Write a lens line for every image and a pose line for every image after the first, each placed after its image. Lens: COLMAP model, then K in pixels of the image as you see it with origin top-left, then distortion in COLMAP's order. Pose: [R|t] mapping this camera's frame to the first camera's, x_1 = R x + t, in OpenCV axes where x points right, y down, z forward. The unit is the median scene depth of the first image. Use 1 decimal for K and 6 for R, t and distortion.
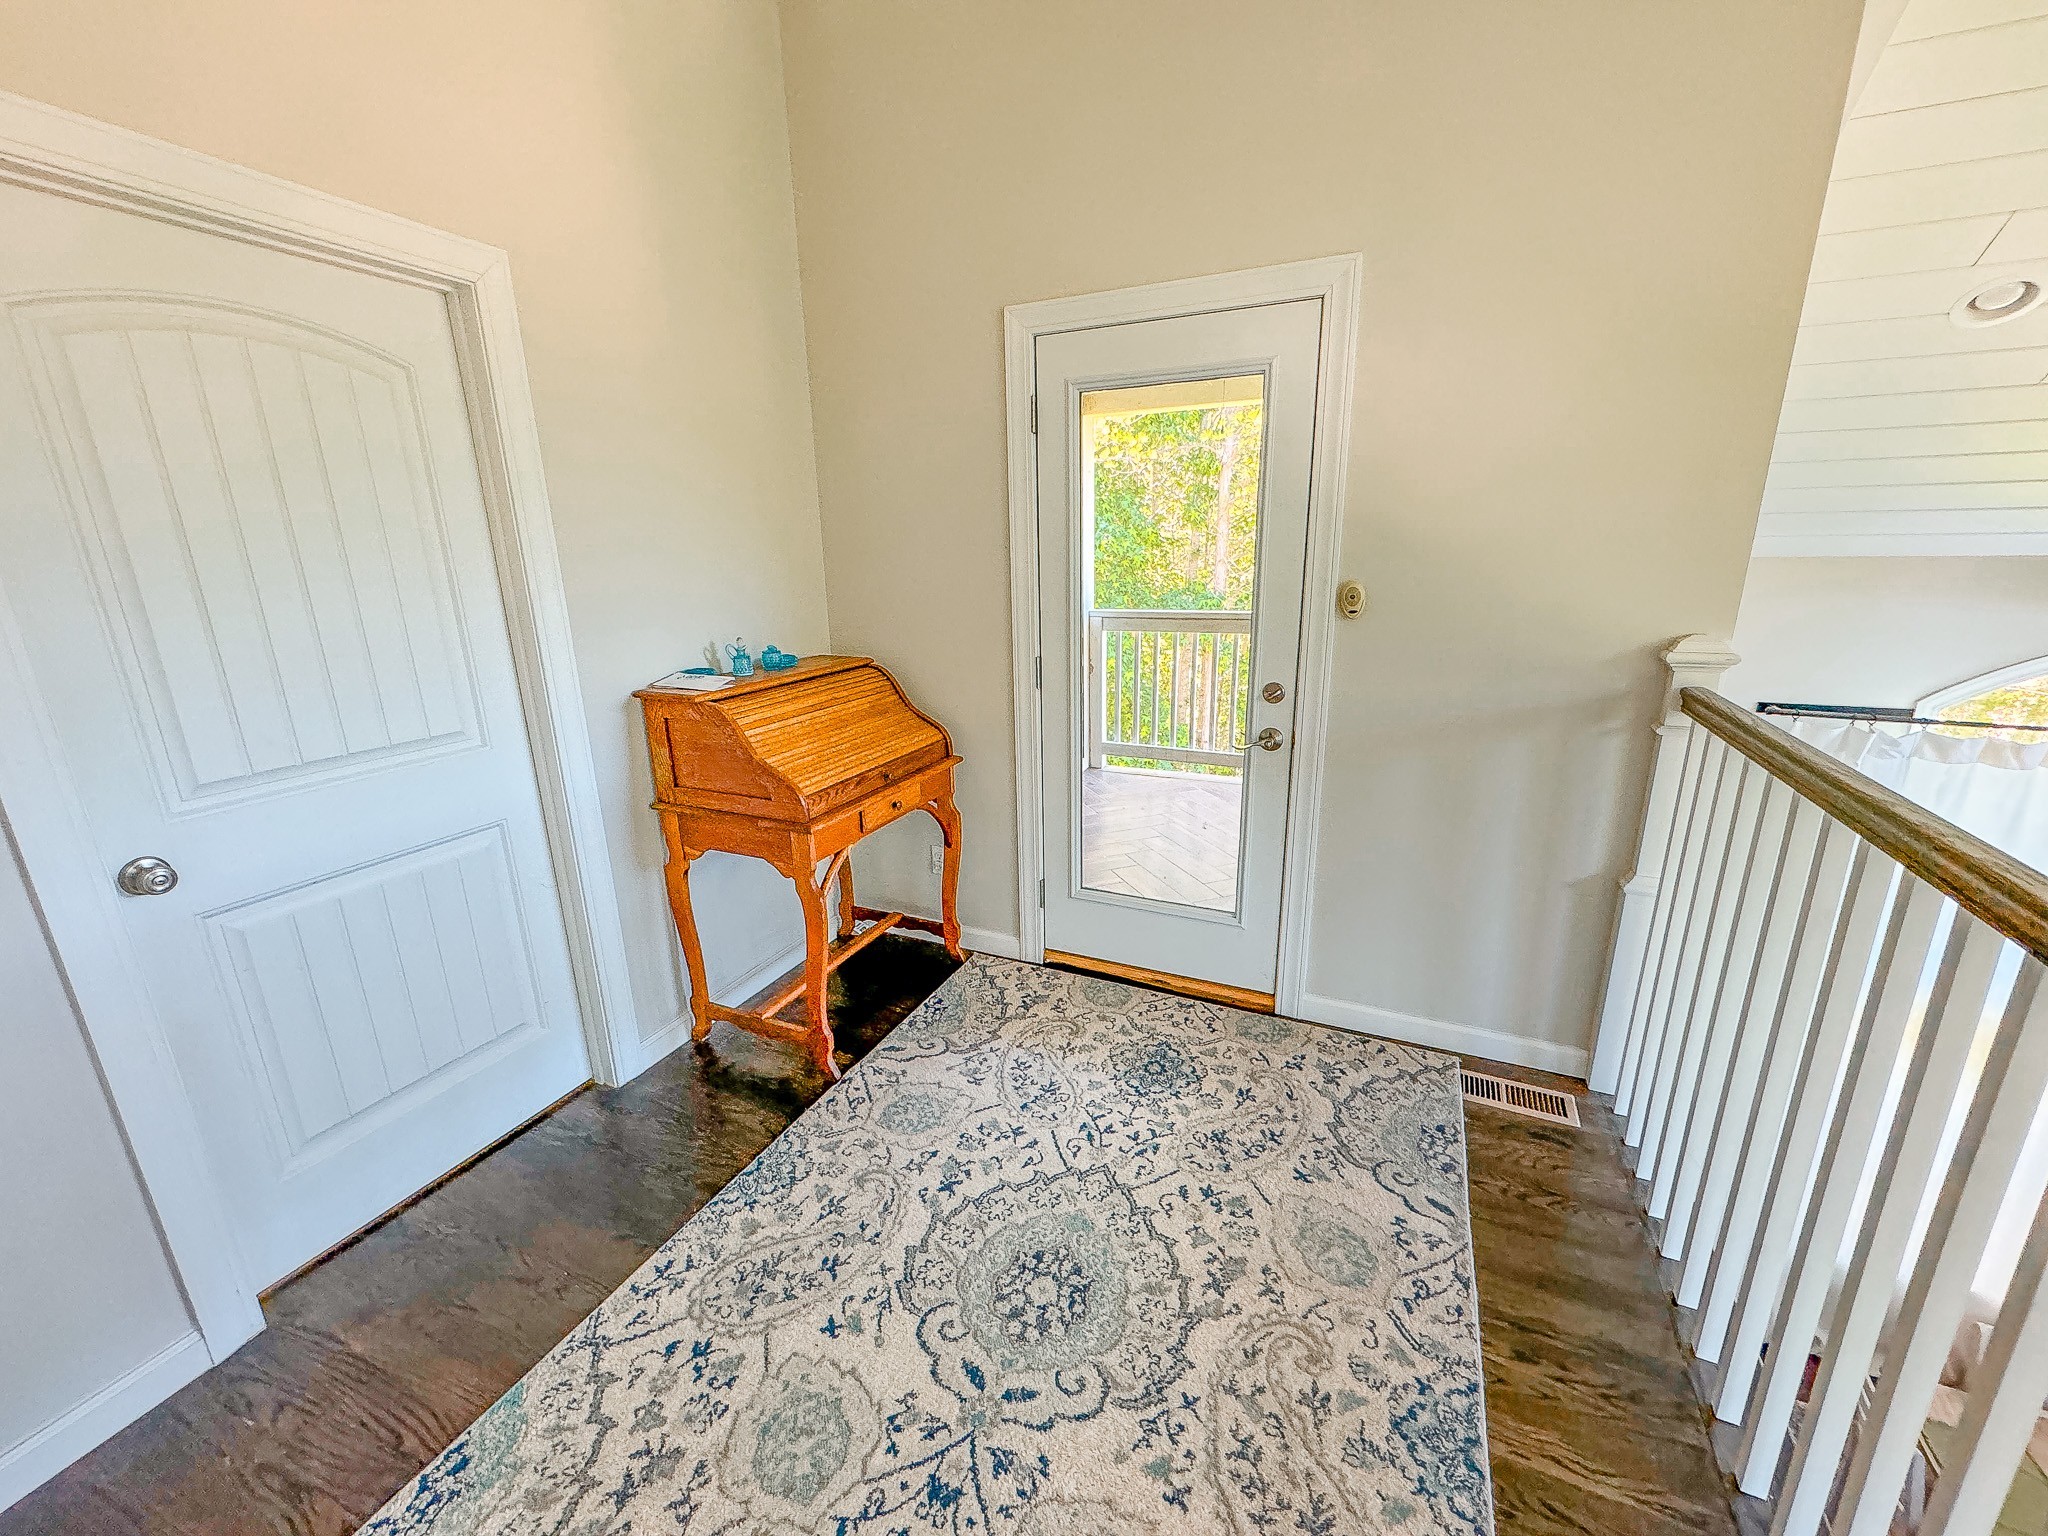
lens RADIAL K [[817.1, 0, 1023.8], [0, 817.1, 769.6], [0, 0, 1]] dist [-0.001411, 0.000704]
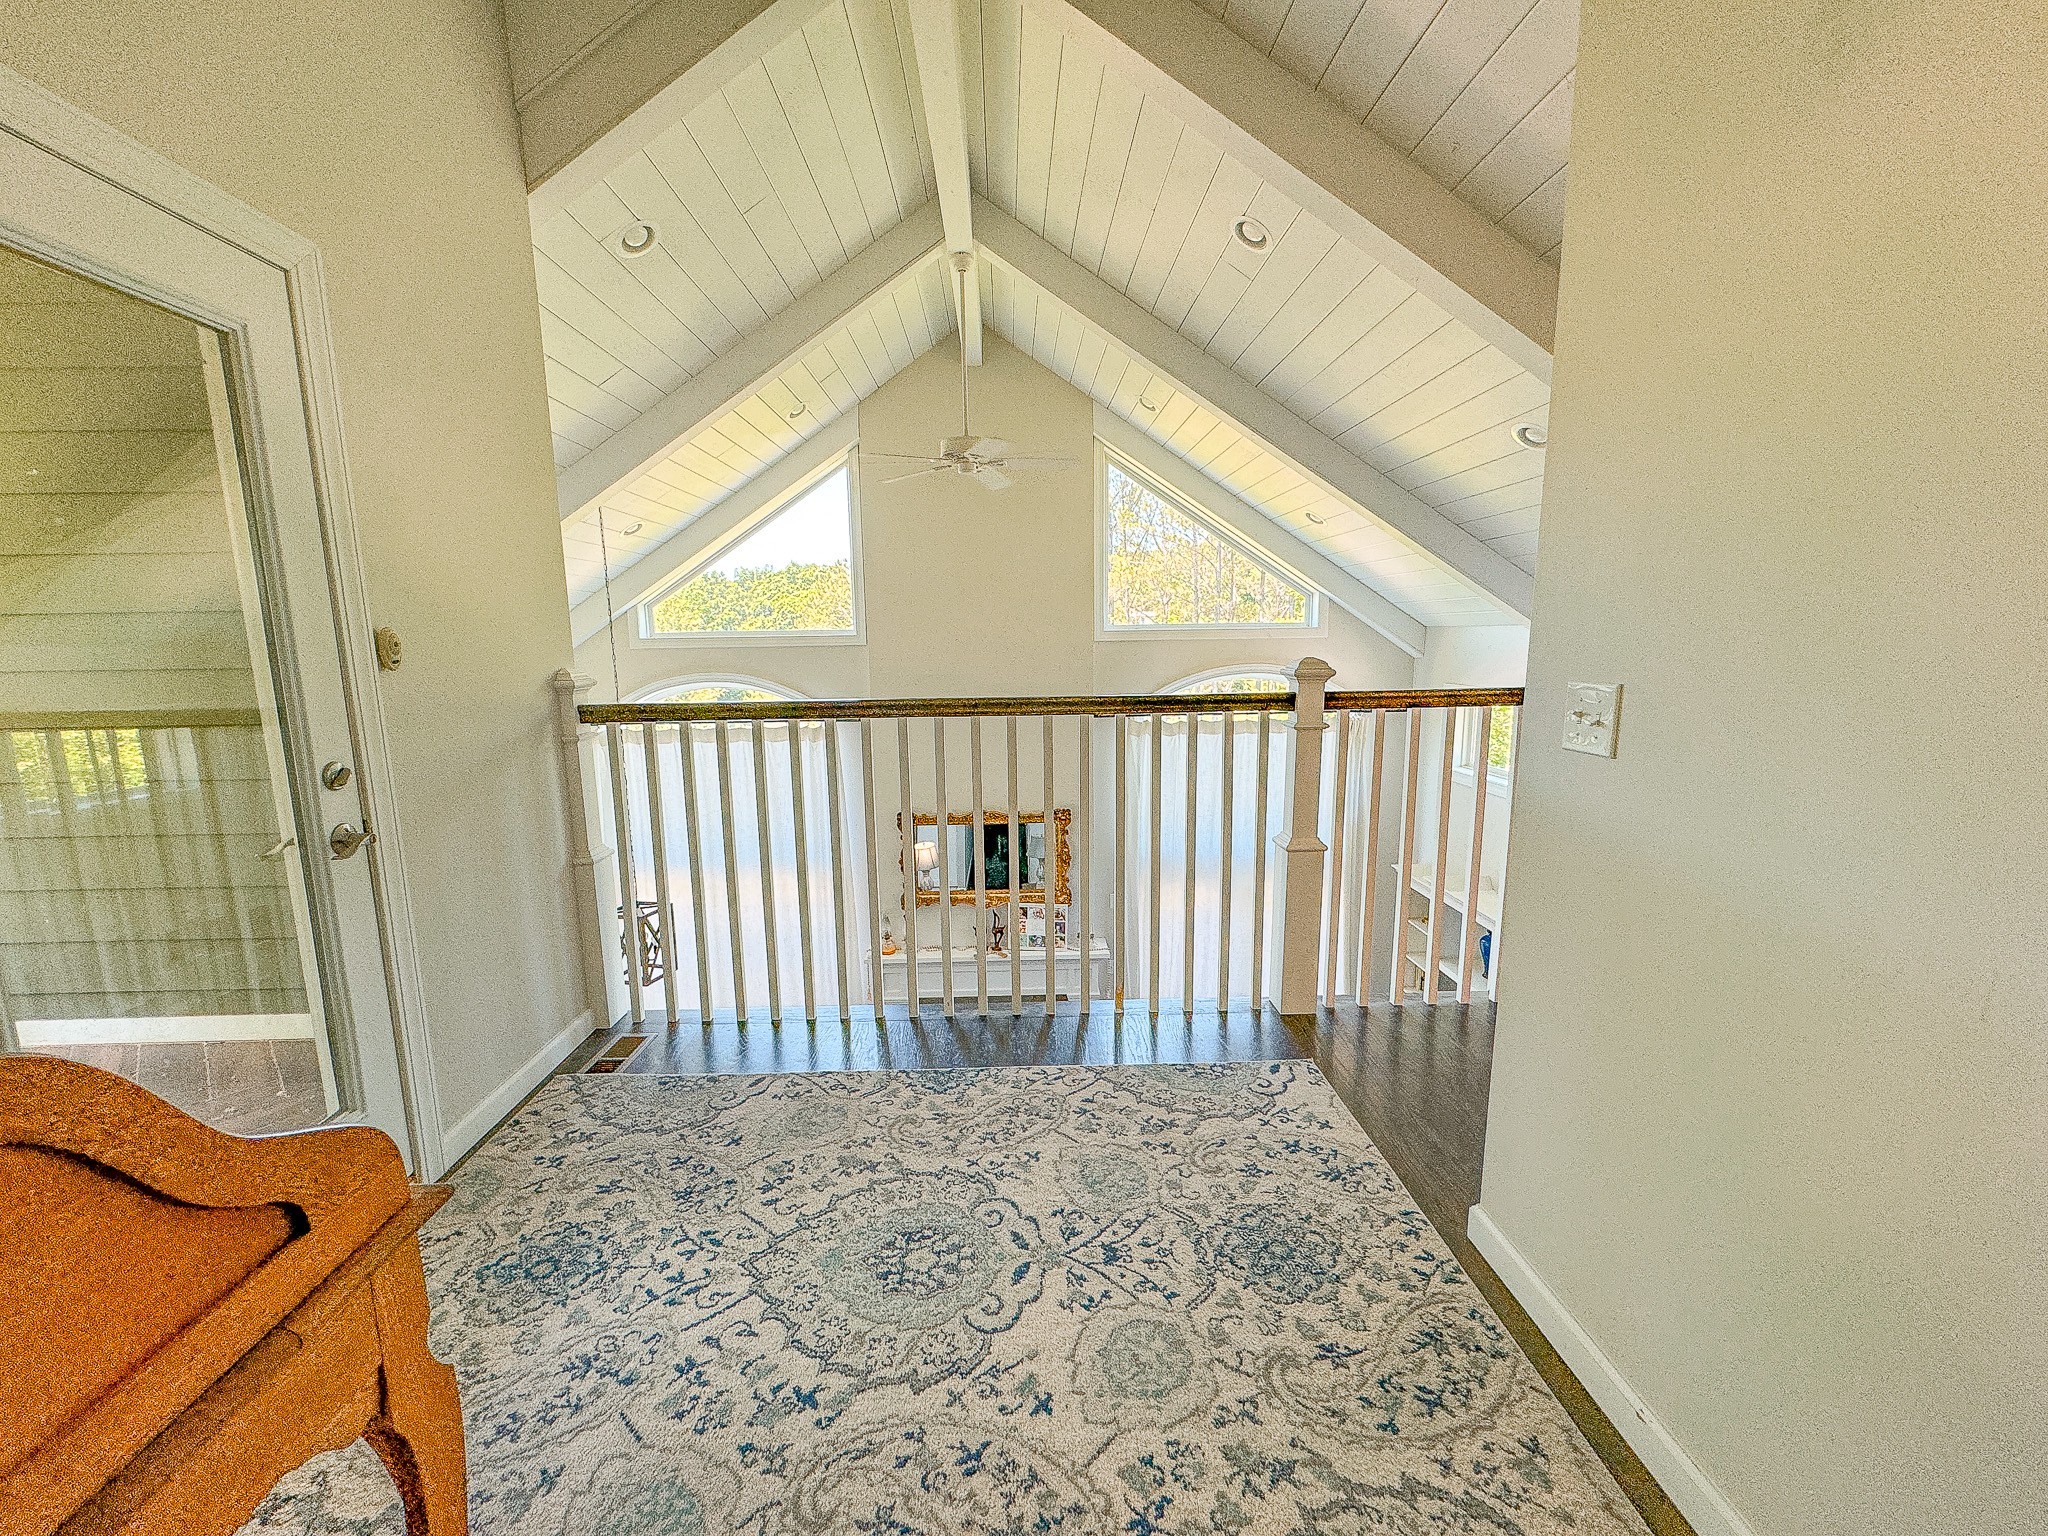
lens RADIAL K [[817.1, 0, 1018.6], [0, 817.1, 765.4], [0, 0, 1]] dist [-0.001411, 0.000704]
pose [[-0.435156, -0.113767, 0.893138, -0.927799], [0.265032, 0.931848, 0.247827, -0.183060], [-0.860463, 0.344553, -0.375347, 1.110613]]
